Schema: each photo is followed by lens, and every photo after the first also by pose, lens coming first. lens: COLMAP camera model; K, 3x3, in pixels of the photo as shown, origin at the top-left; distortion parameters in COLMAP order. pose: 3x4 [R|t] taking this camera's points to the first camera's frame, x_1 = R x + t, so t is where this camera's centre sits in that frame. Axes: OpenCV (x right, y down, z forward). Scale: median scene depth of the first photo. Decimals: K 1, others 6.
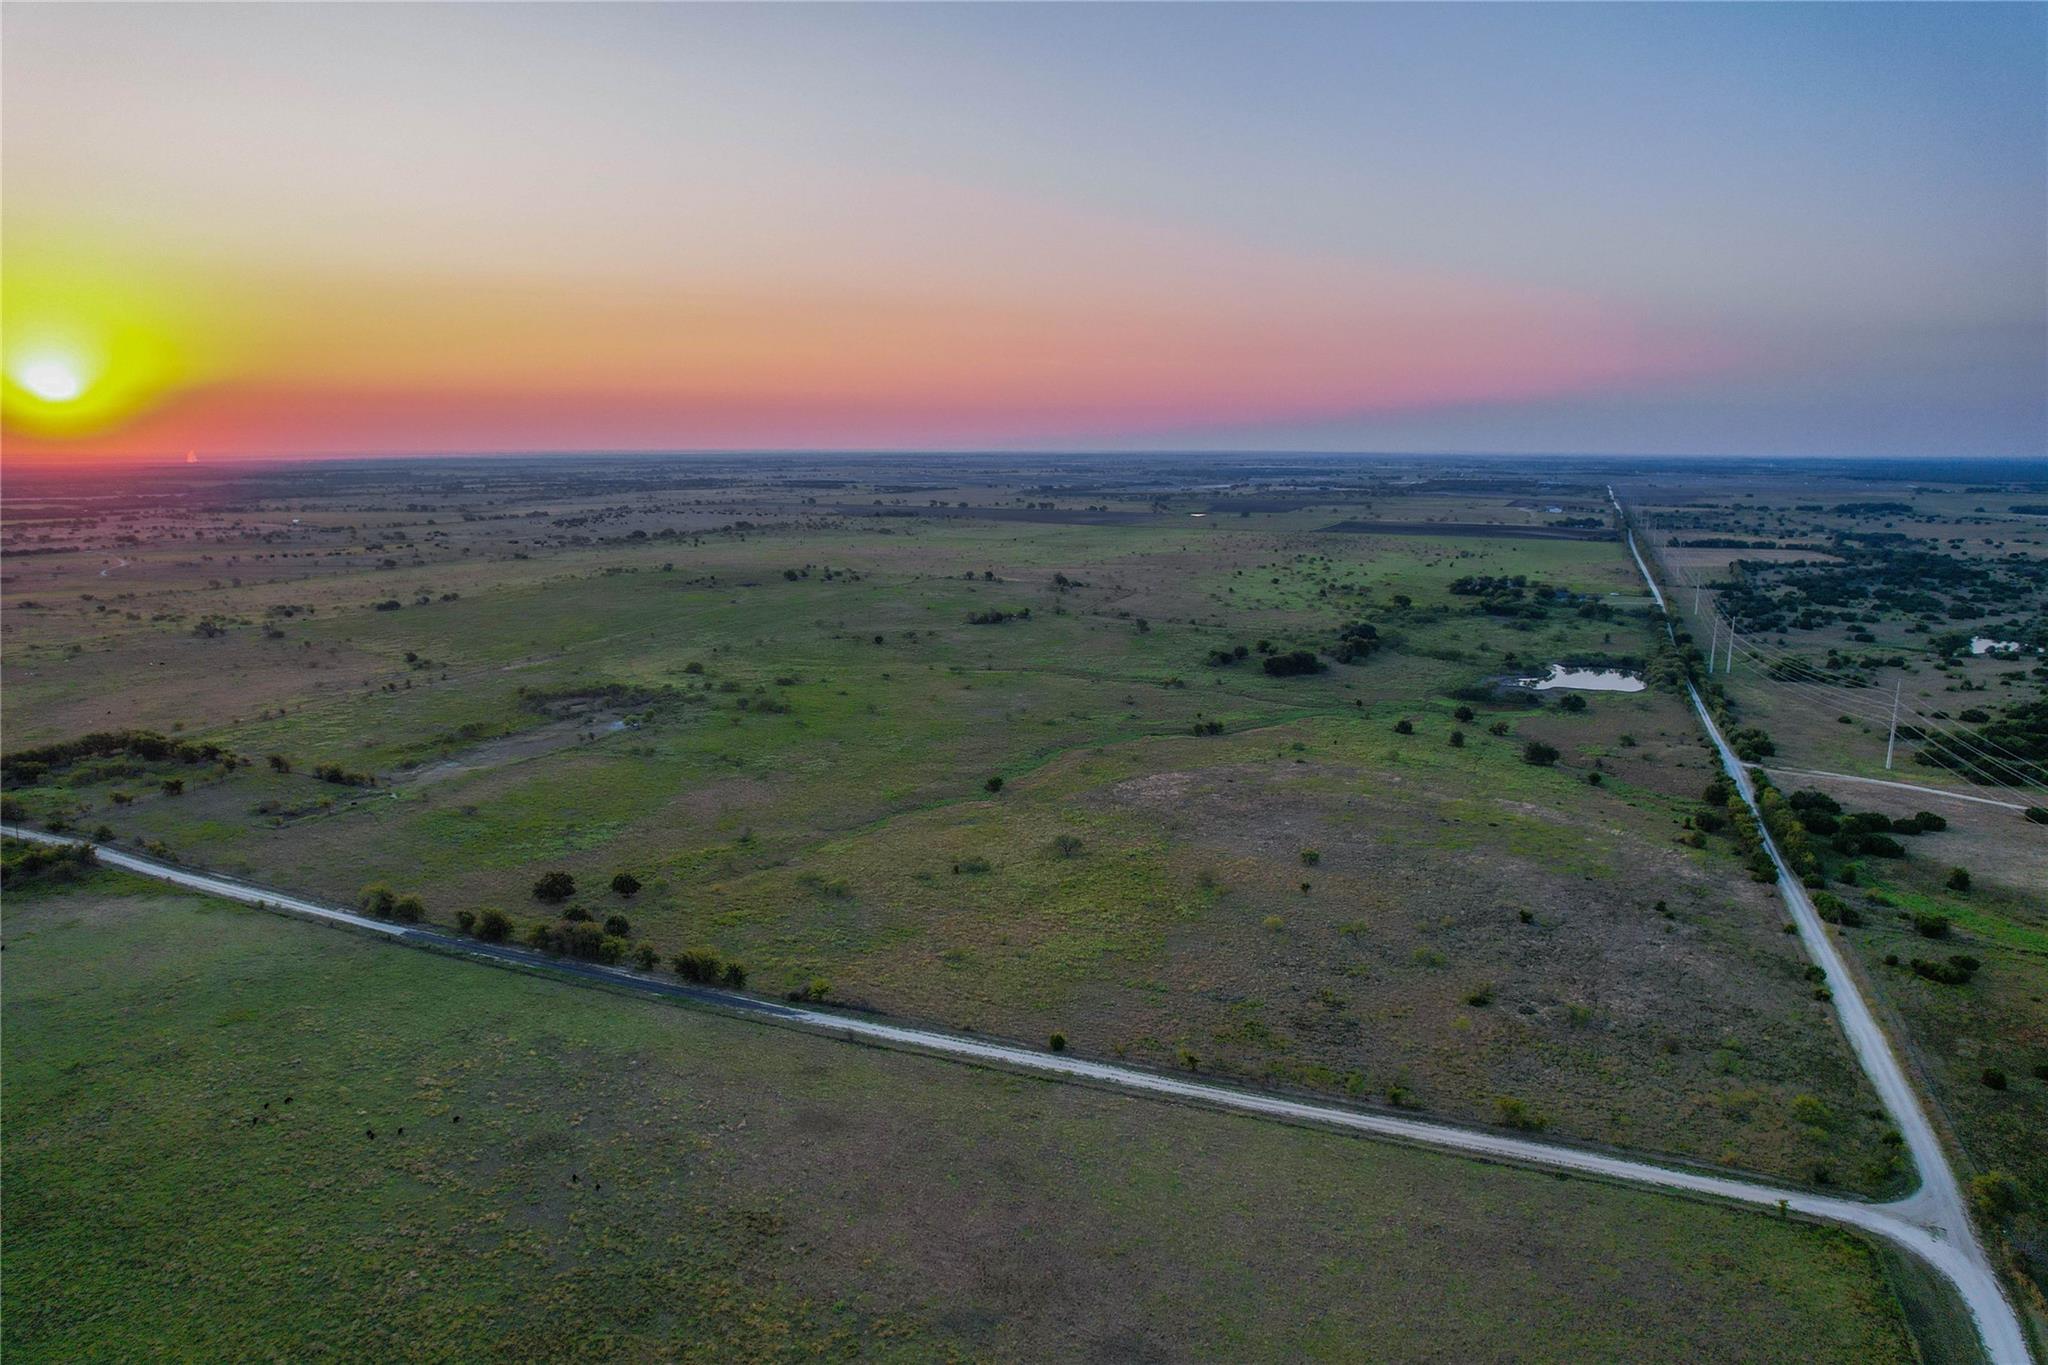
lens RADIAL K [[1310.8, 0, 1015.3], [0, 1310.8, 685.3], [0, 0, 1]] dist [-0.068008, 0.067228]
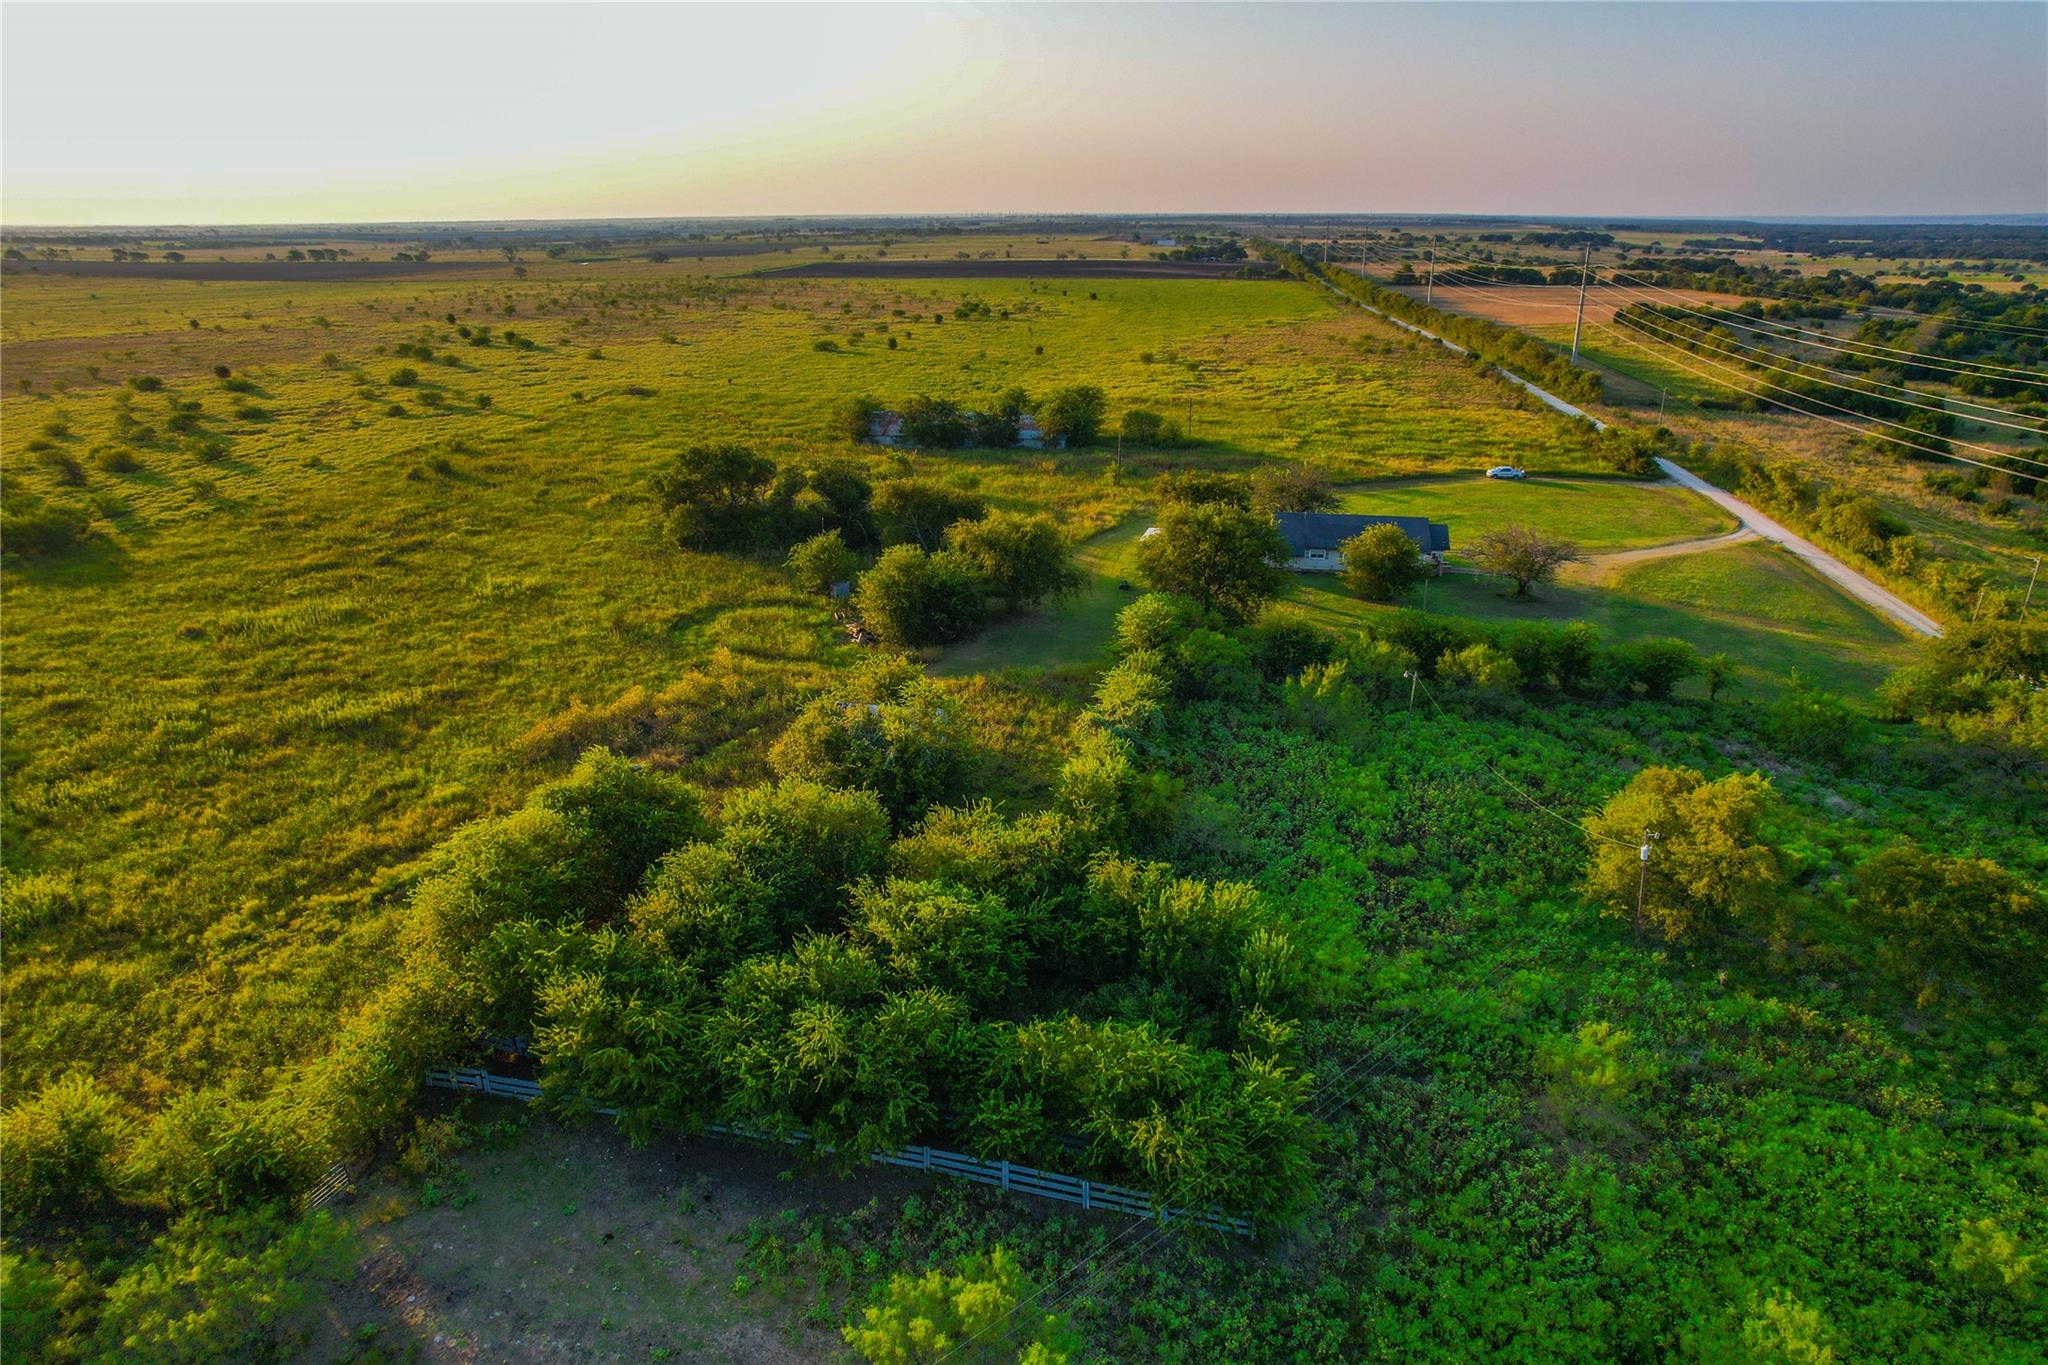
lens RADIAL K [[1324.0, 0, 1029.6], [0, 1324.0, 645.1], [0, 0, 1]] dist [-0.087922, 0.093564]
pose [[0.957210, -0.096837, 0.272712, 0.425046], [0.058164, 0.987500, 0.146497, -0.101030], [-0.283490, -0.124366, 0.950877, 1.051520]]
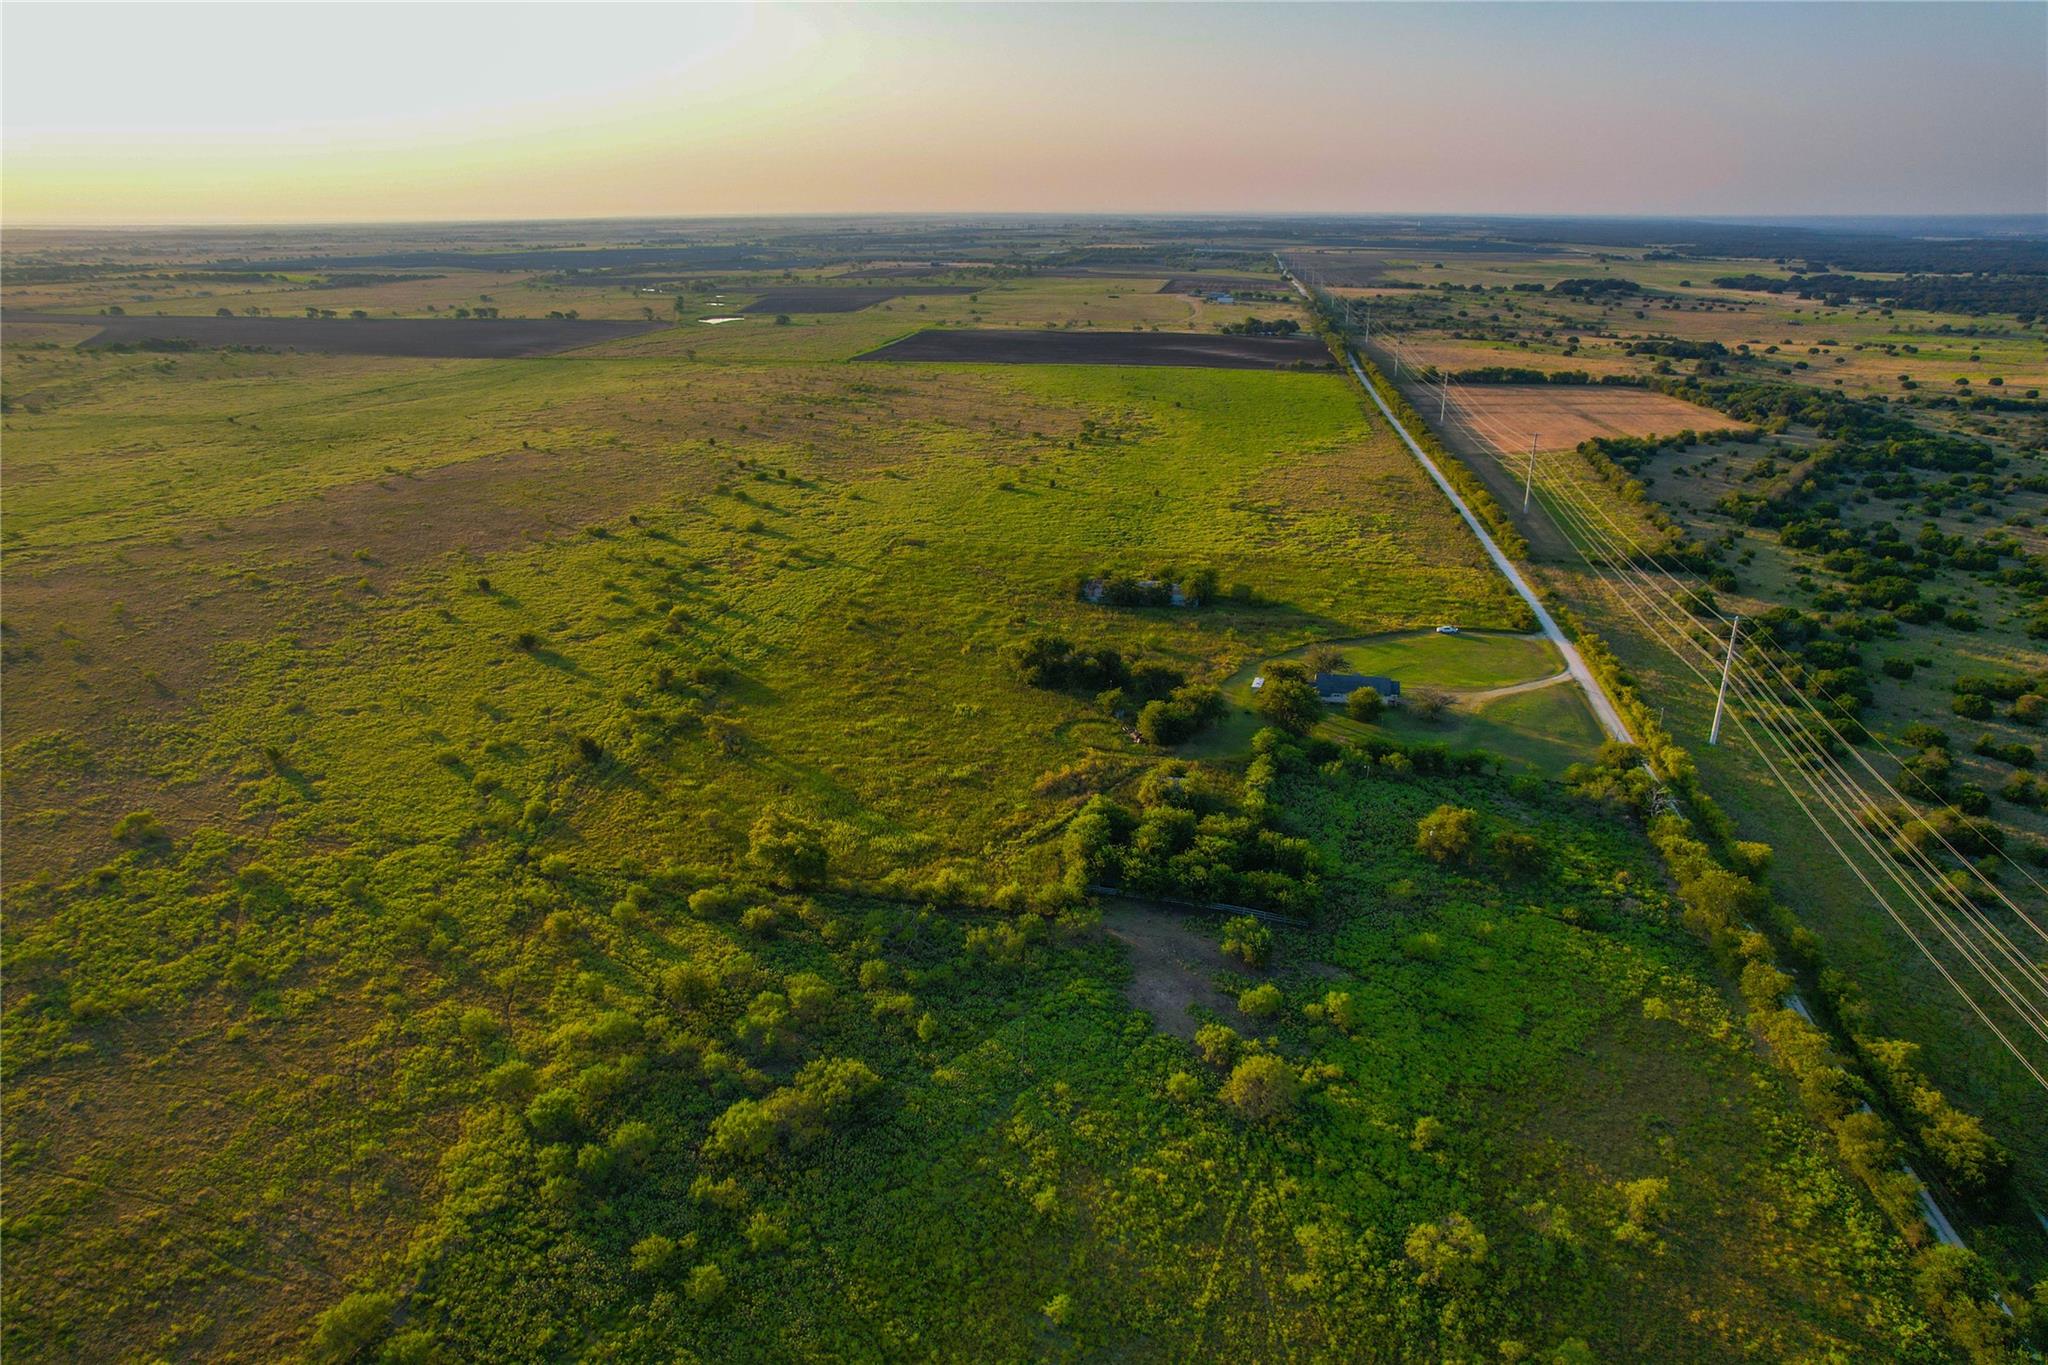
lens RADIAL K [[1324.0, 0, 1029.6], [0, 1324.0, 645.1], [0, 0, 1]] dist [-0.087922, 0.093564]
pose [[0.966745, -0.084608, 0.241342, 0.328572], [0.049660, 0.987832, 0.147382, -0.164788], [-0.250875, -0.130496, 0.959183, 0.856090]]
